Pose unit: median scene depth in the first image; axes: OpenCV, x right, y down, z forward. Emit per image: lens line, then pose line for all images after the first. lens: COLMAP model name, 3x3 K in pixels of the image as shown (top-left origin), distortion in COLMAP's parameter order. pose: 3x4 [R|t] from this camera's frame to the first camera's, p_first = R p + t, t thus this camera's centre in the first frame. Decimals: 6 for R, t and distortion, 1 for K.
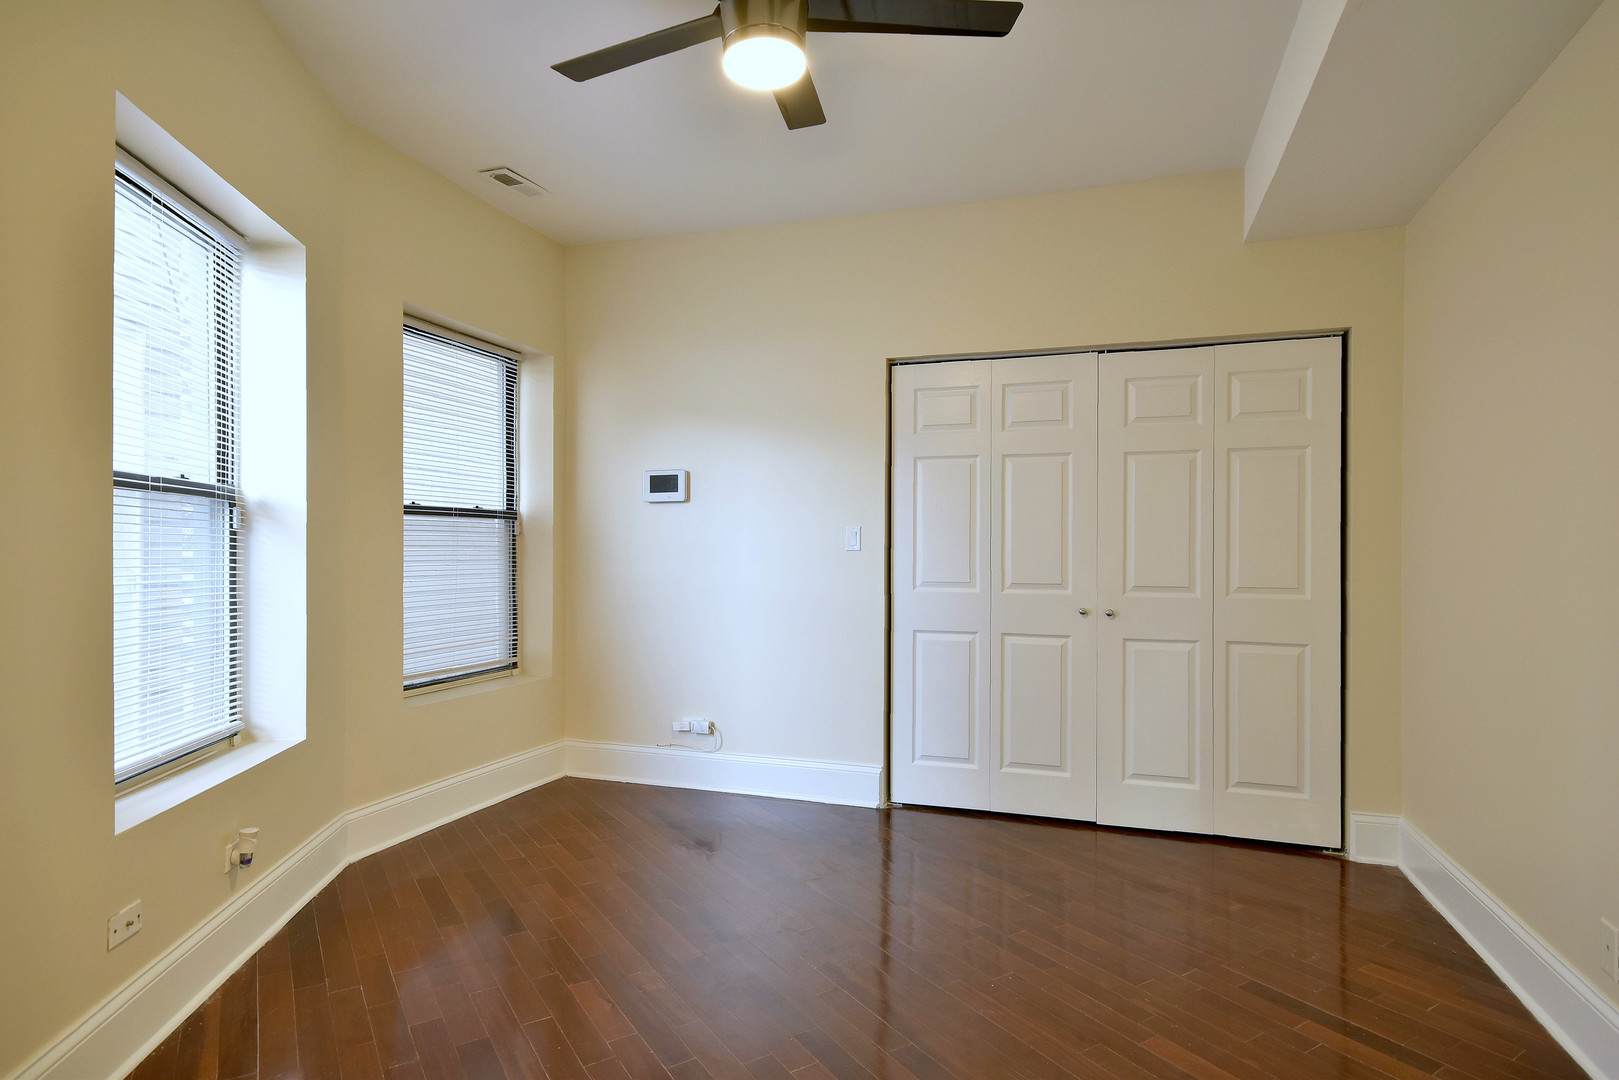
lens RADIAL K [[890.3, 0, 765.6], [0, 890.3, 555.7], [0, 0, 1]] dist [0.011750, 0.005452]
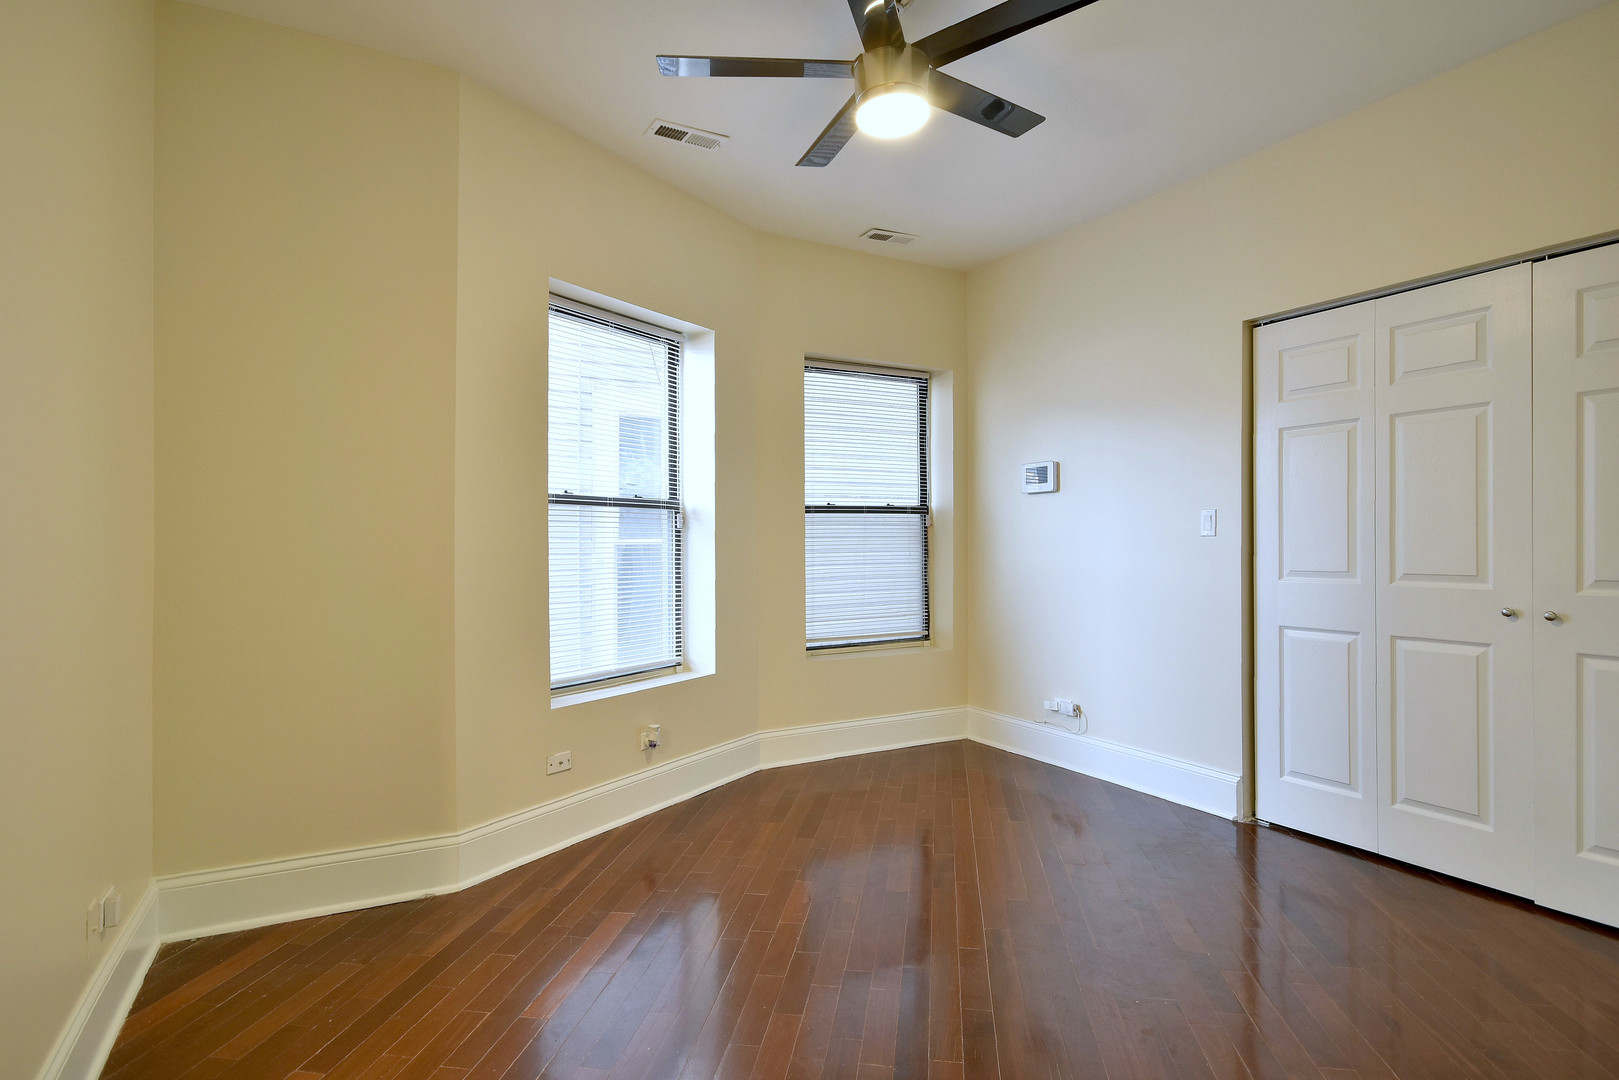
lens RADIAL K [[812.6, 0, 783.0], [0, 812.6, 542.1], [0, 0, 1]] dist [0.001951, 0.004956]
pose [[0.747097, -0.008729, -0.664657, 0.339320], [0.002340, 0.999942, -0.010502, 0.008936], [0.664710, 0.006291, 0.747075, 0.081433]]
